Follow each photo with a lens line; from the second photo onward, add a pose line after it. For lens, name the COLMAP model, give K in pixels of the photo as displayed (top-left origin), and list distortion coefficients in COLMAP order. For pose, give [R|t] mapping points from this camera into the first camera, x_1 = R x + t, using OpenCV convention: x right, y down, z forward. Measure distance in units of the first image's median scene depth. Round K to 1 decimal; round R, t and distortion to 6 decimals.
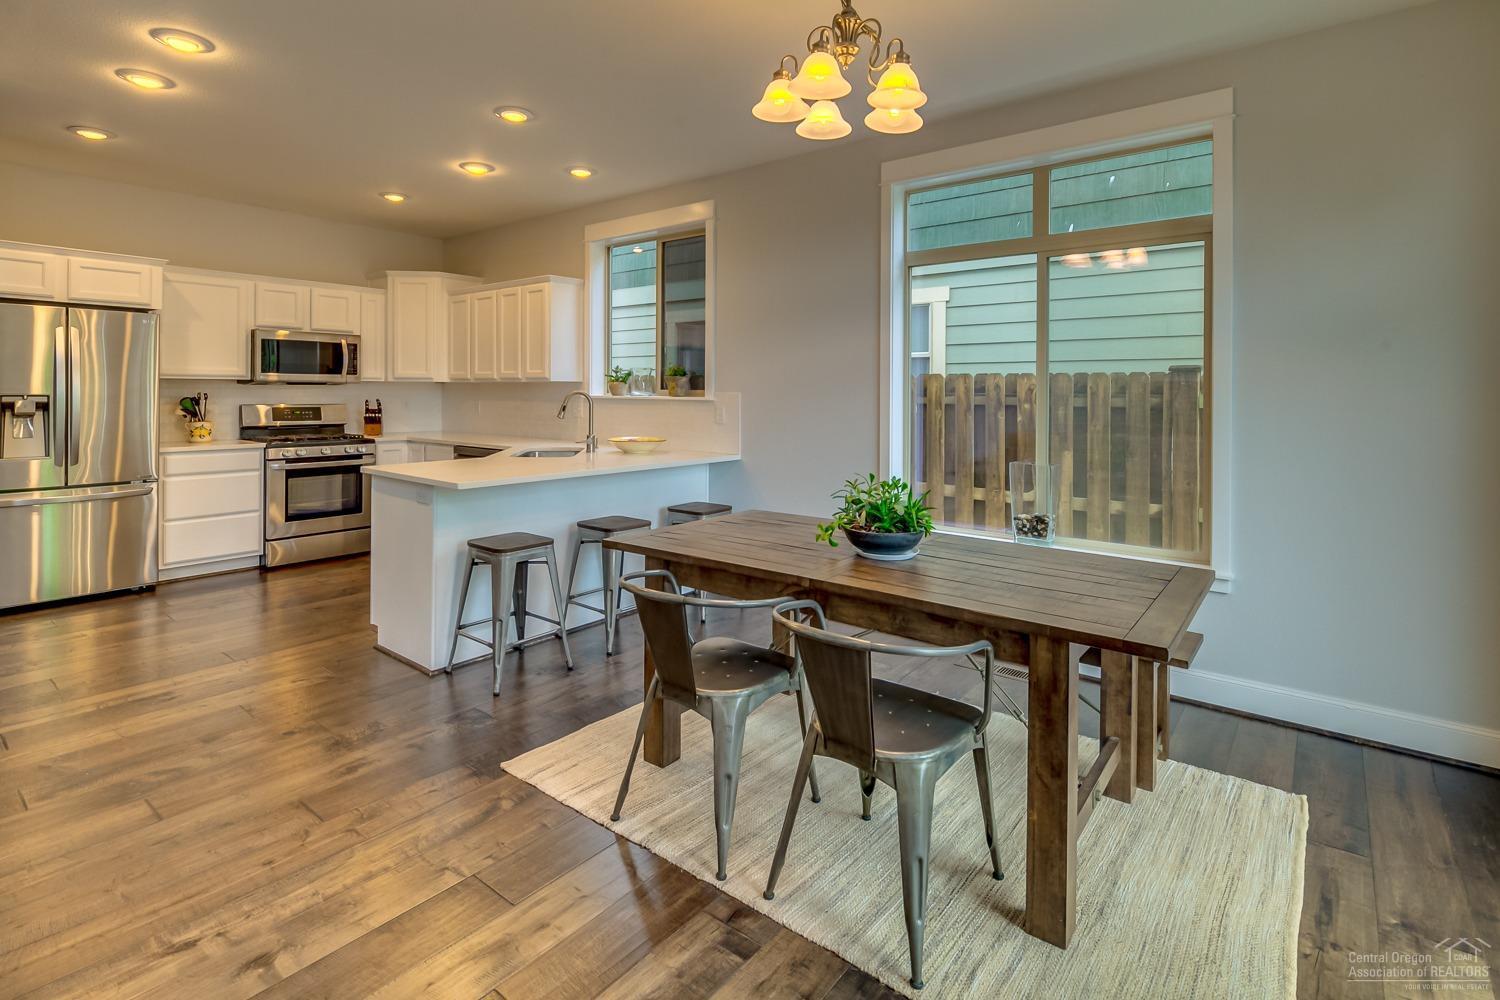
lens RADIAL K [[723.3, 0, 745.1], [0, 723.3, 393.7], [0, 0, 1]] dist [0.002410, -0.004312]
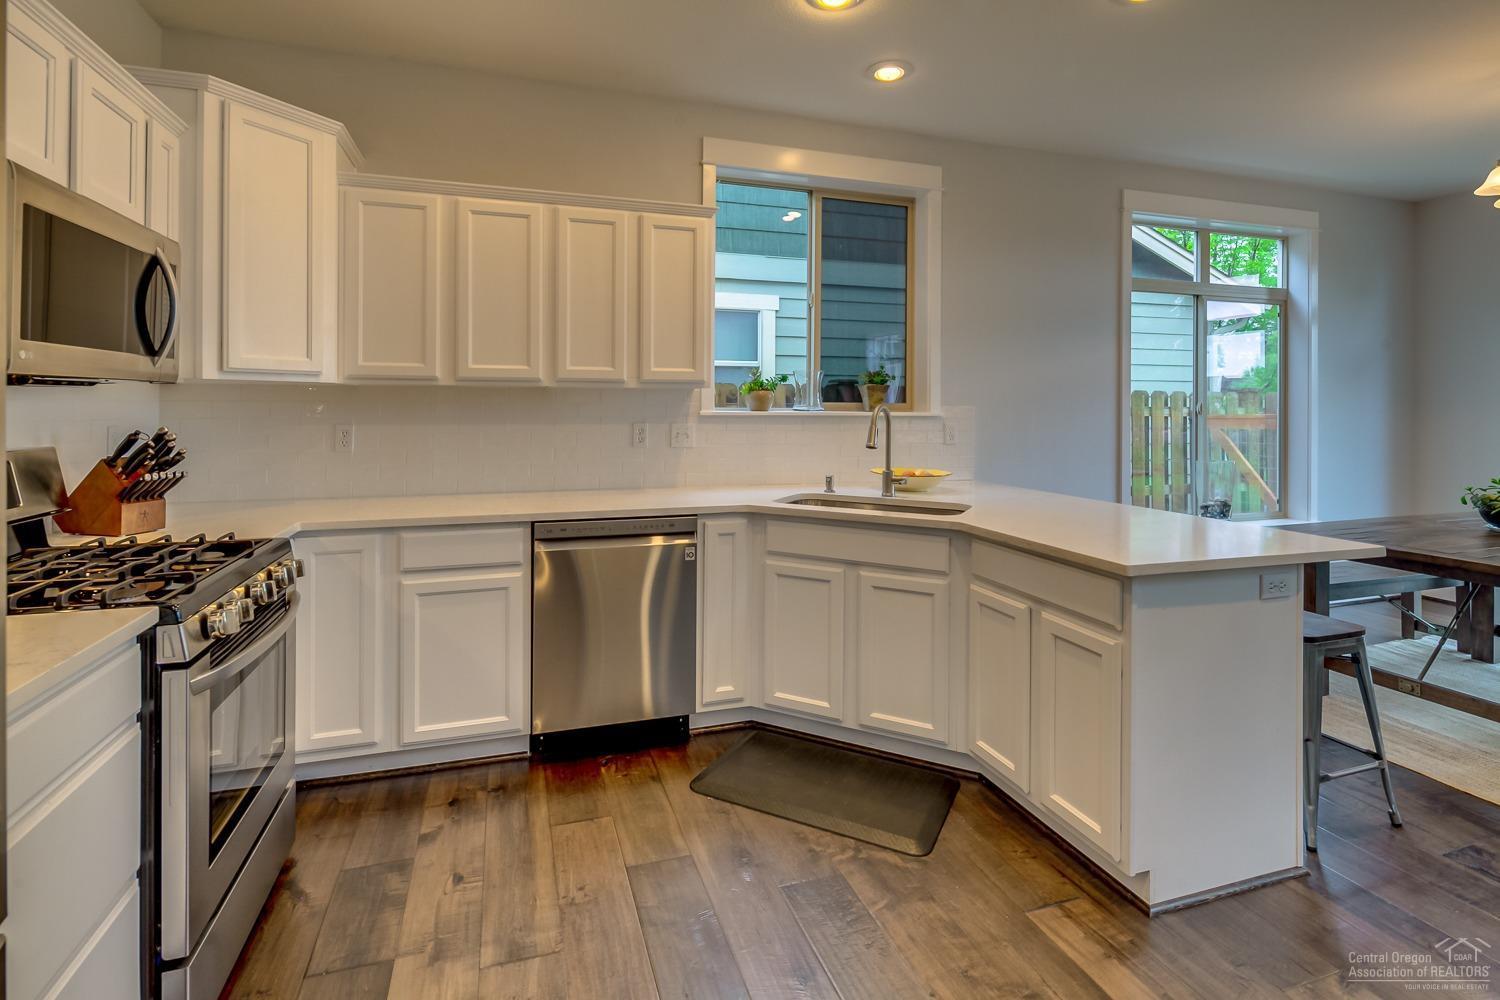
lens RADIAL K [[723.3, 0, 736.8], [0, 723.3, 402.5], [0, 0, 1]] dist [0.002410, -0.004312]
pose [[0.551612, -0.002197, 0.834098, -0.759583], [0.000235, 0.999997, 0.002479, -0.007294], [-0.834101, -0.001171, 0.551611, 0.670148]]
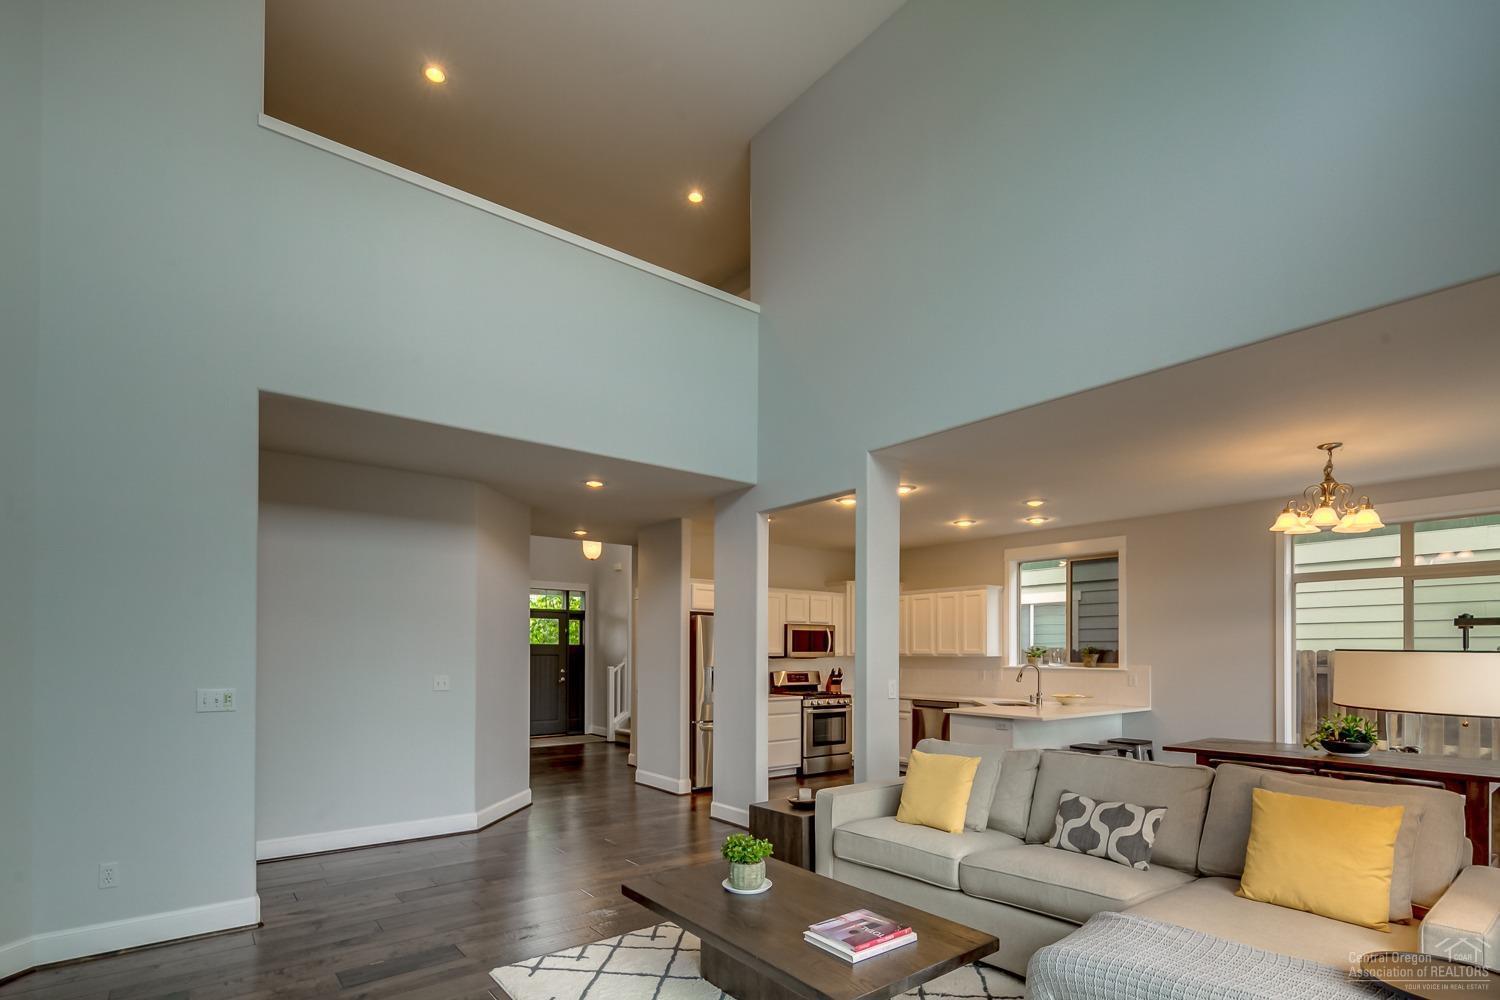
lens RADIAL K [[723.3, 0, 743.7], [0, 723.3, 648.7], [0, 0, 1]] dist [0.002410, -0.004312]
pose [[0.973122, -0.004796, -0.230240, -0.420318], [0.002603, 0.999948, -0.009829, -0.020328], [0.230275, 0.008966, 0.973084, -0.563290]]
